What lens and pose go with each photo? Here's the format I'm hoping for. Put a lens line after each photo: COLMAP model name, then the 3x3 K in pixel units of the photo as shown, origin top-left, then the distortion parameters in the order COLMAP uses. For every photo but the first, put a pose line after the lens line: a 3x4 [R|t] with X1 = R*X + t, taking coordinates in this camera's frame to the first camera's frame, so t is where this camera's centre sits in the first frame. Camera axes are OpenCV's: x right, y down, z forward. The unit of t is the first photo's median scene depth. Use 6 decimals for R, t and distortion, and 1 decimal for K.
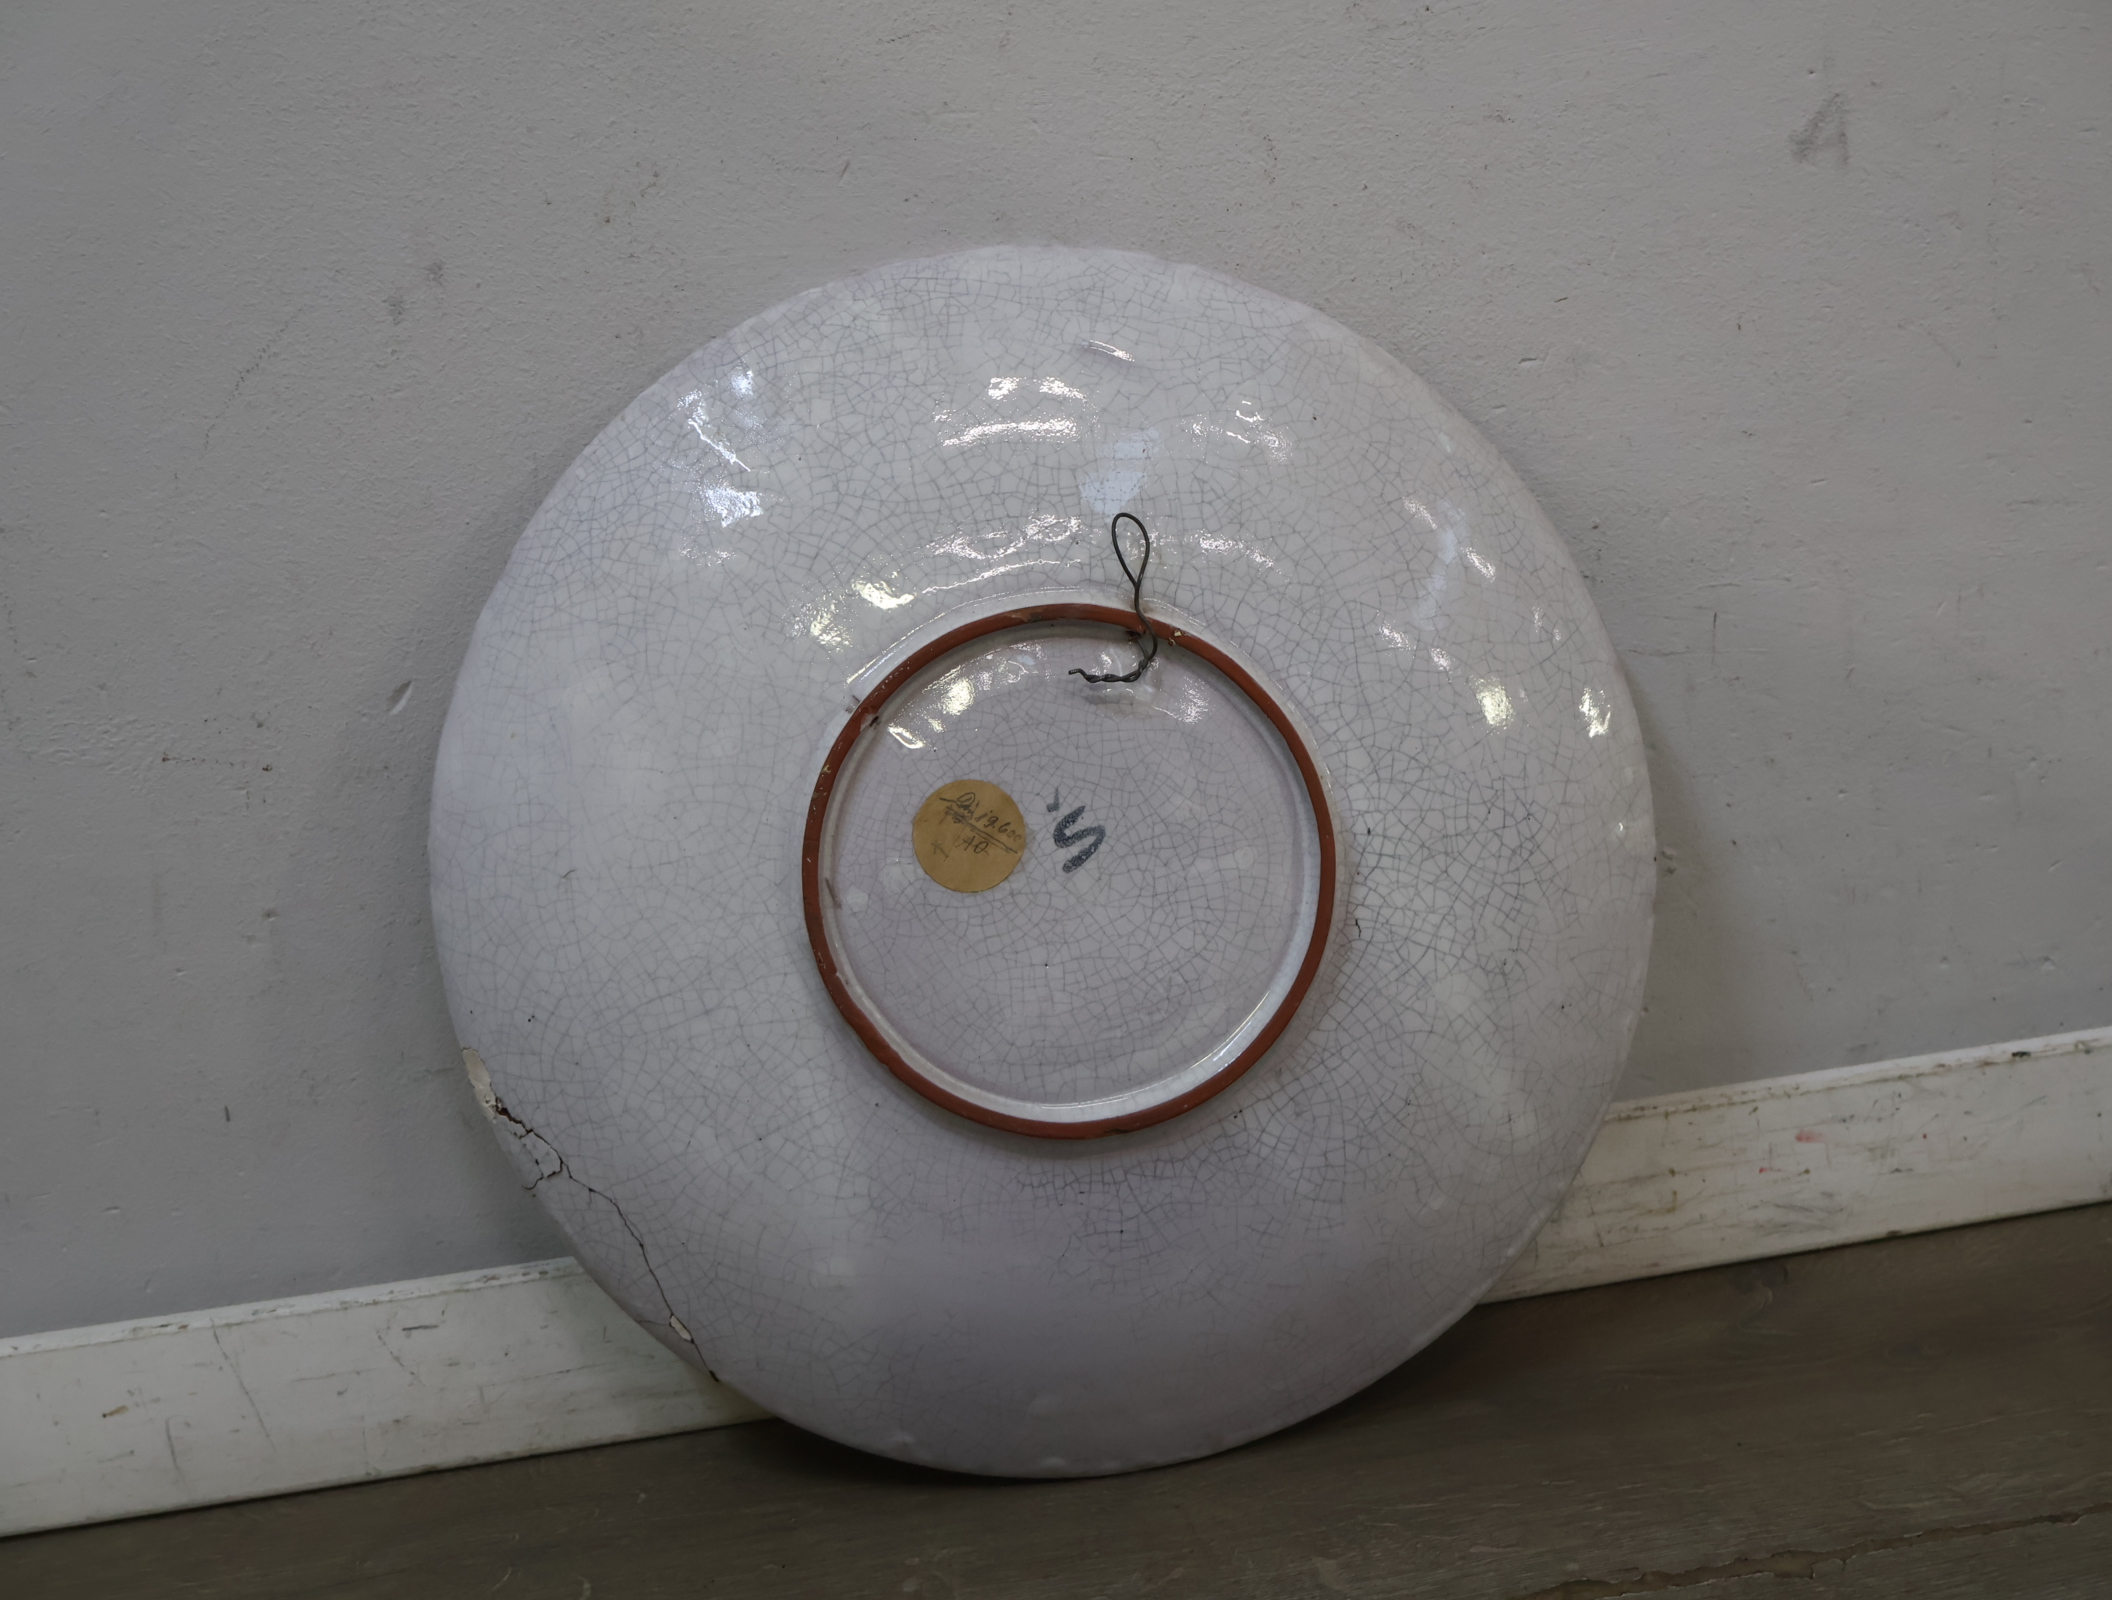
lens RADIAL K [[2070.3, 0, 1053.6], [0, 2070.3, 796.9], [0, 0, 1]] dist [0.004071, 0.000000]
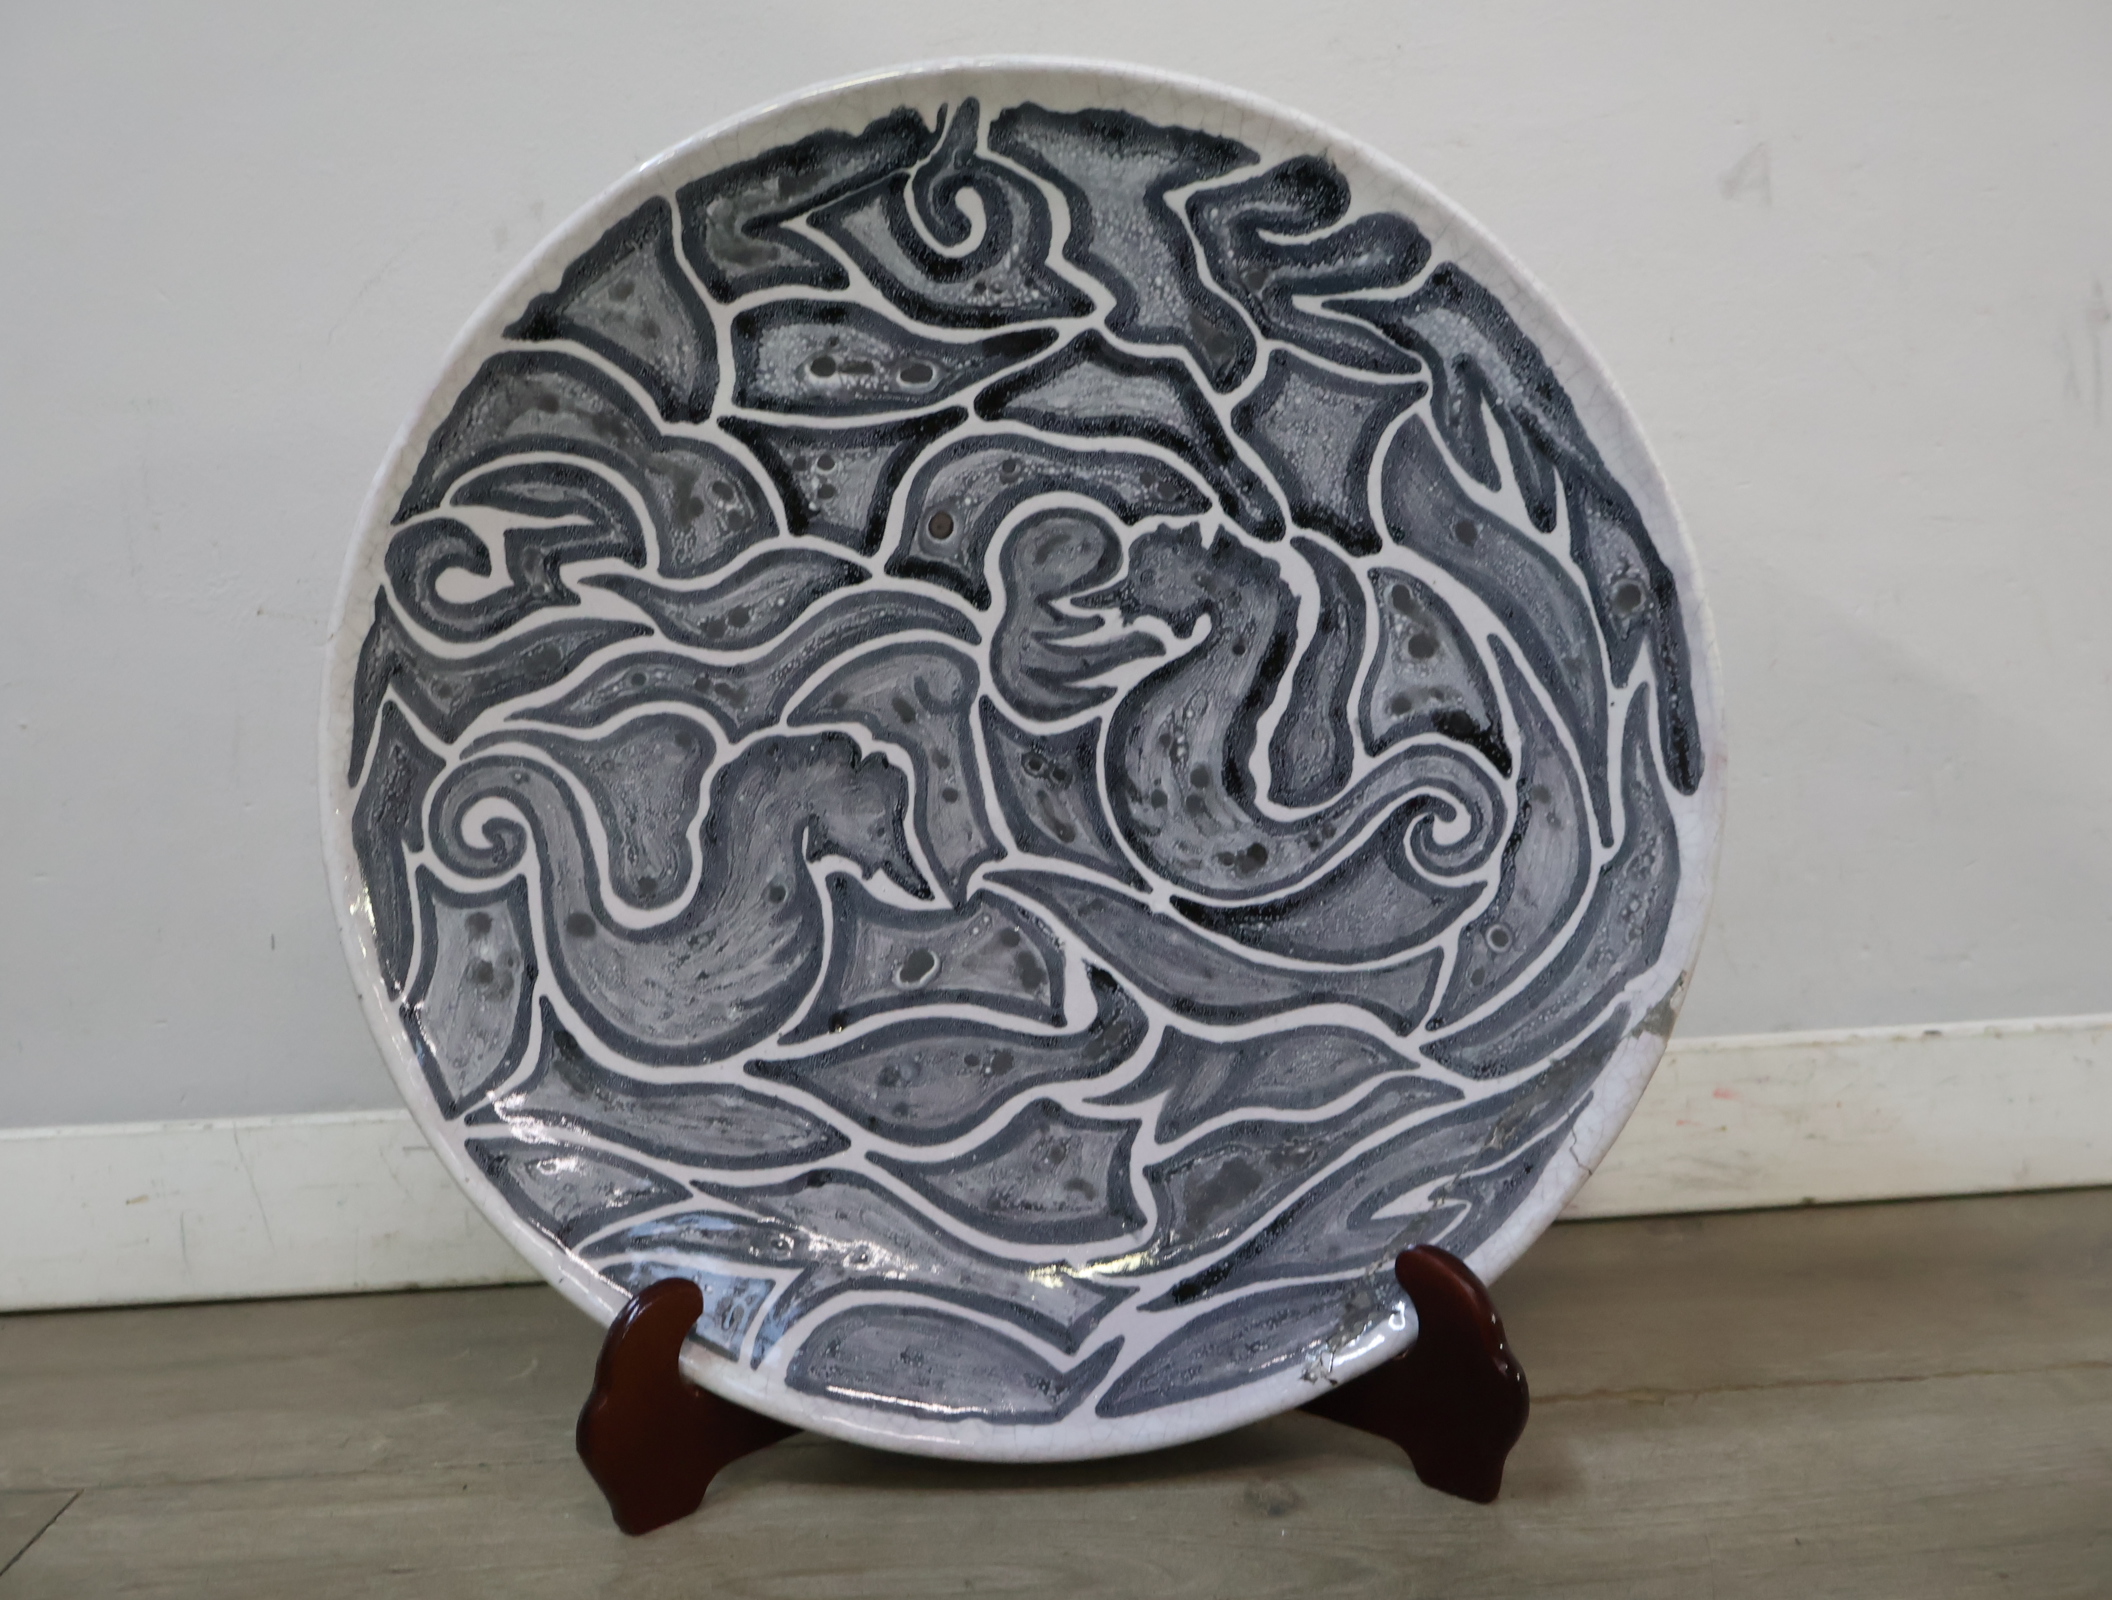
lens RADIAL K [[2070.3, 0, 1064.5], [0, 2070.3, 800.7], [0, 0, 1]] dist [0.004071, 0.000000]
pose [[0.995861, 0.067757, -0.060587, 0.126363], [-0.075961, 0.986456, -0.145377, 0.301359], [0.049916, 0.149378, 0.987519, -0.130404]]
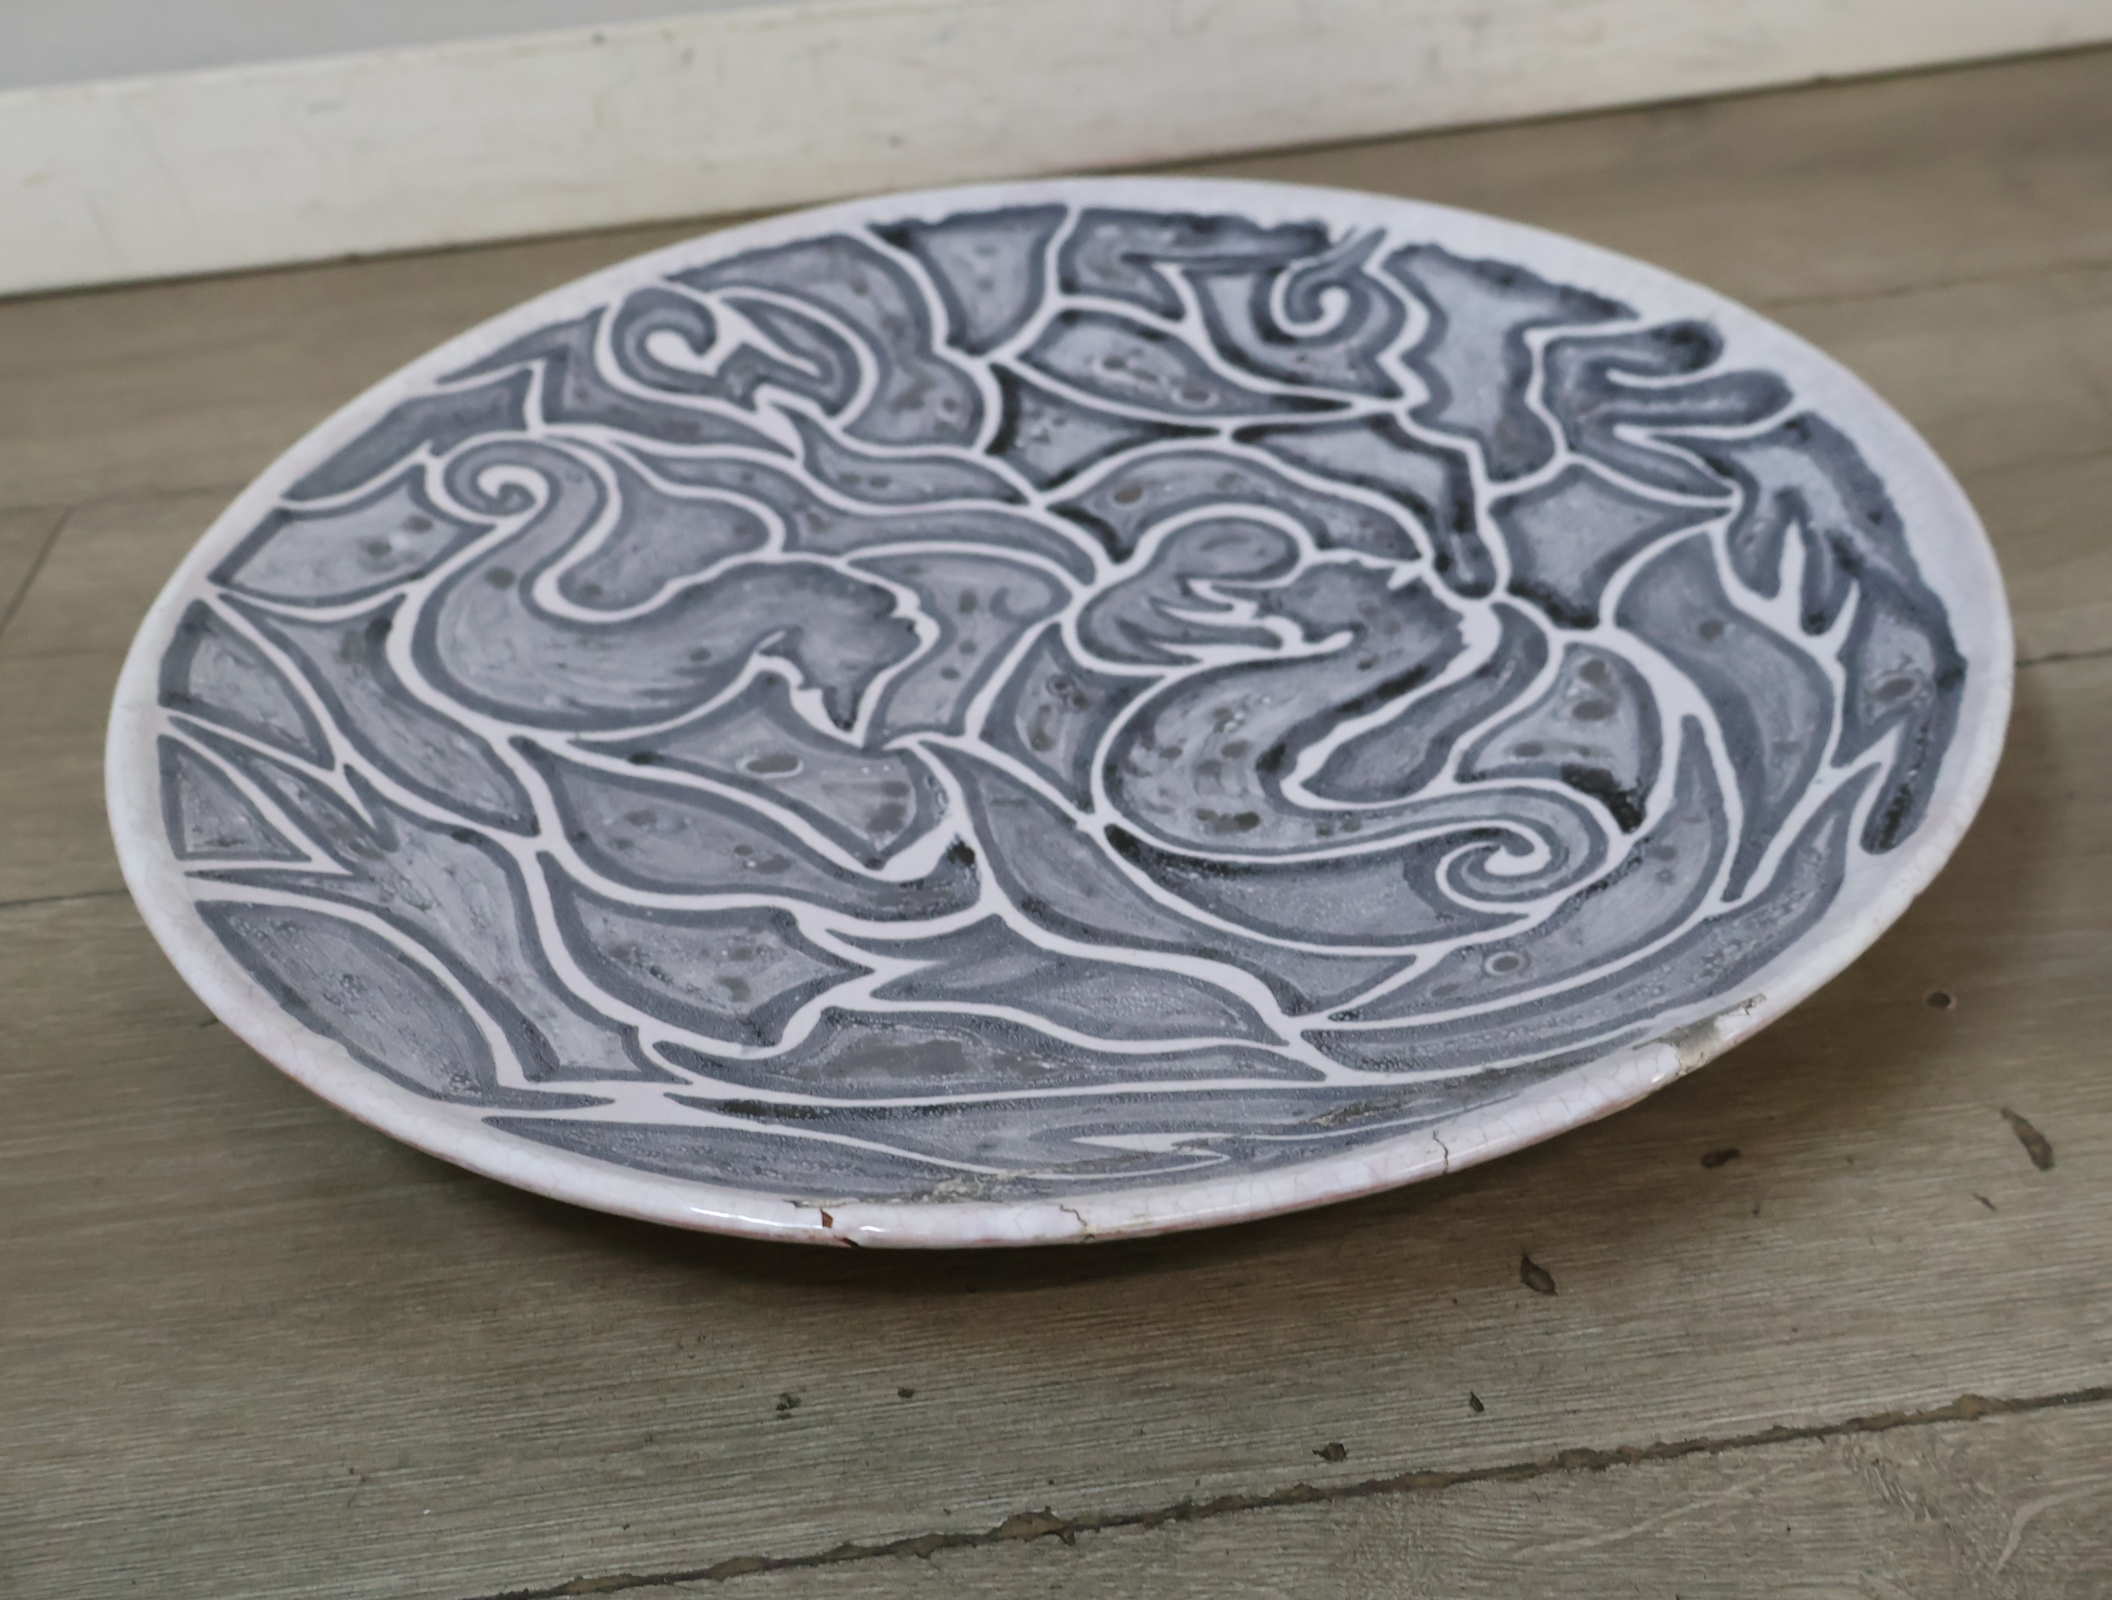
lens RADIAL K [[2070.3, 0, 1060.7], [0, 2070.3, 786.8], [0, 0, 1]] dist [0.004071, 0.000000]
pose [[0.768891, 0.297091, -0.566166, 0.602200], [-0.637247, 0.428344, -0.640654, 0.747443], [0.052181, 0.853381, 0.518670, 0.658796]]
